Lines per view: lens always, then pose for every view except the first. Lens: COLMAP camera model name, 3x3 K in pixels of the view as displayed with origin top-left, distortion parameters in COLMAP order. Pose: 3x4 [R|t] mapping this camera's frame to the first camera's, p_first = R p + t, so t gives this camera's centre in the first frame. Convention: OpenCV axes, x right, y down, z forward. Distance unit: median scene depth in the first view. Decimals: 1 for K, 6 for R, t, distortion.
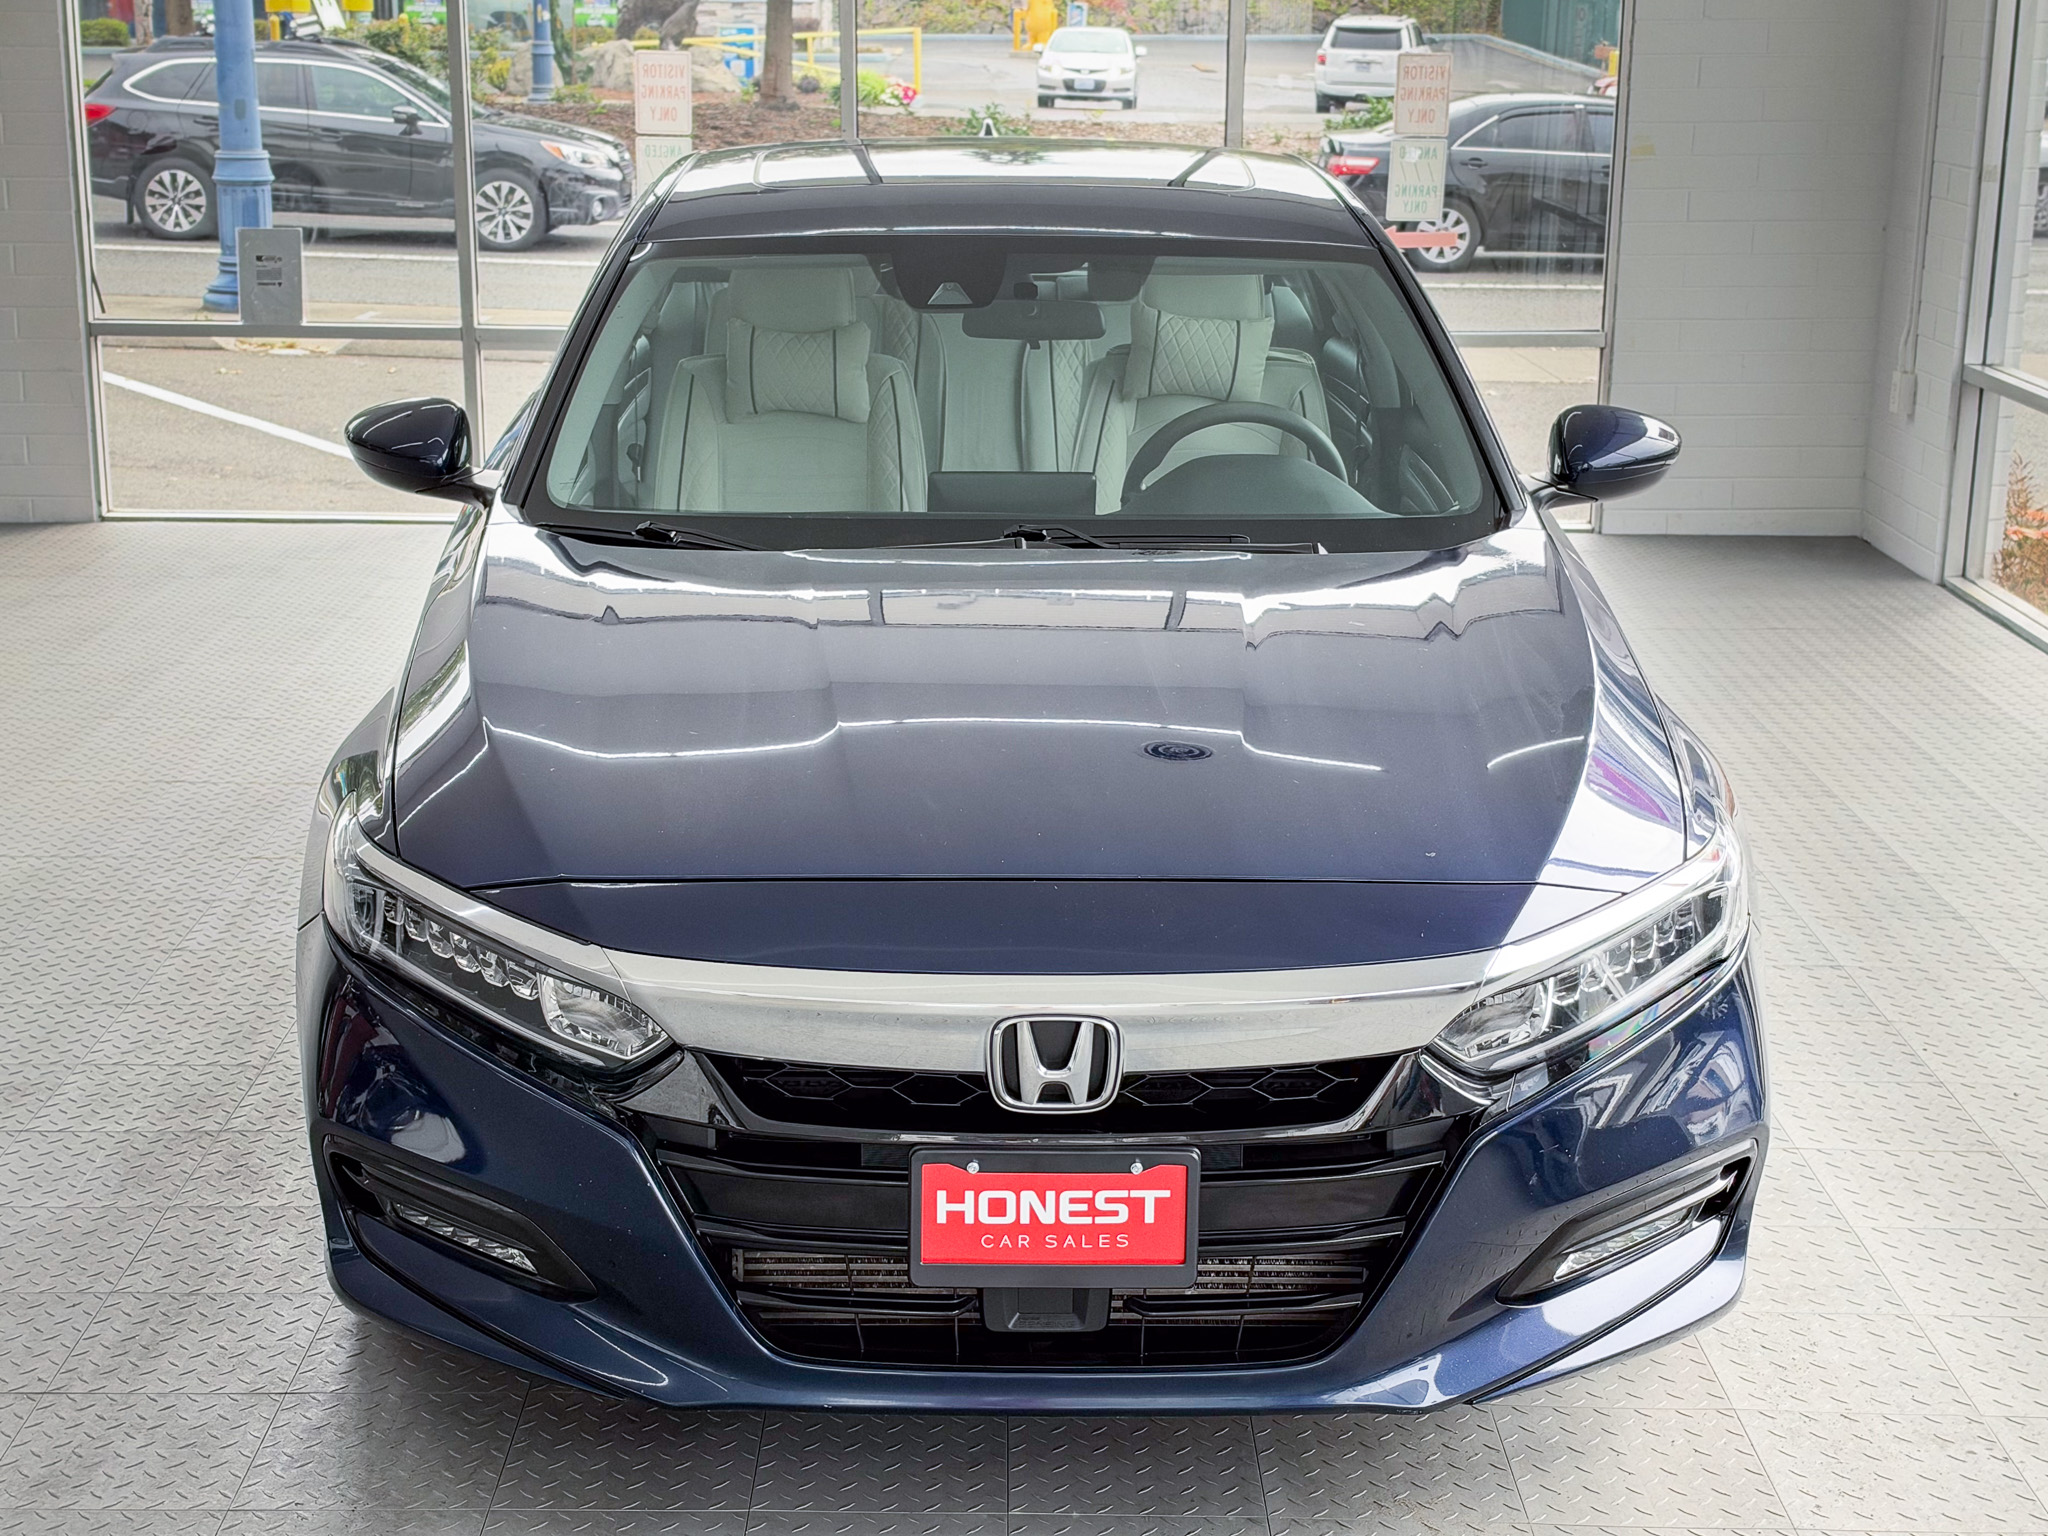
lens RADIAL K [[2841.7, 0, 1021.9], [0, 2841.7, 768.4], [0, 0, 1]] dist [-0.108193, 0.000000]
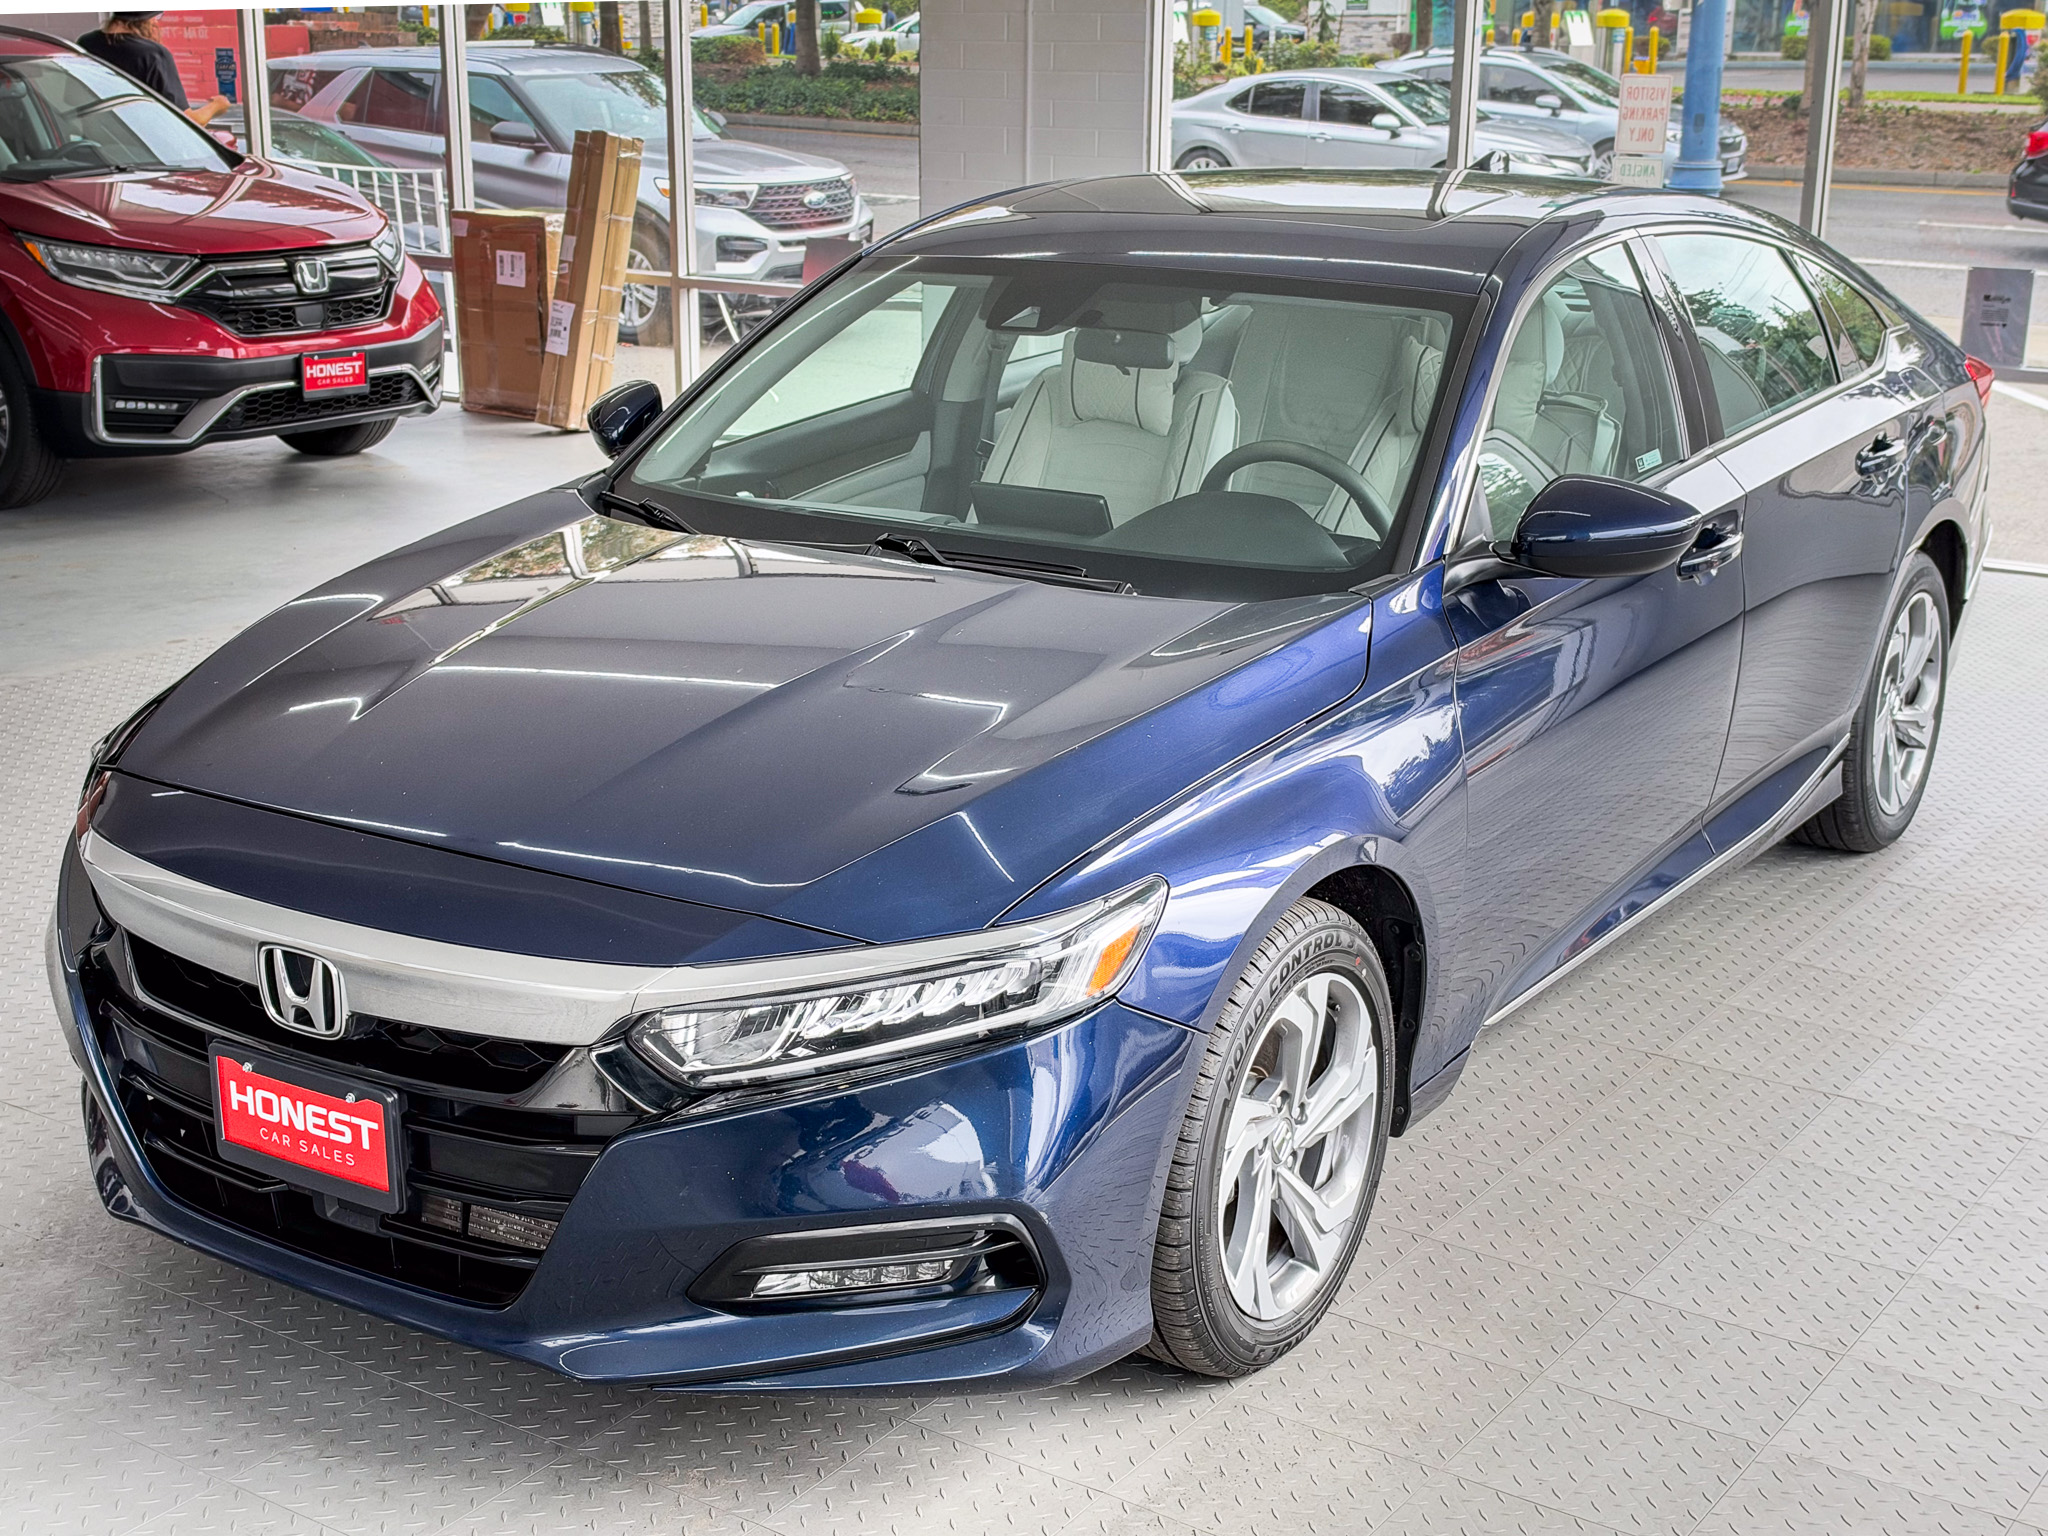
lens RADIAL K [[2614.6, 0, 1026.1], [0, 2614.6, 769.7], [0, 0, 1]] dist [-0.012280, 0.000000]
pose [[0.851016, 0.146741, -0.504221, 0.765522], [-0.139119, 0.988857, 0.052981, -0.078381], [0.506377, 0.025059, 0.861948, 0.241237]]
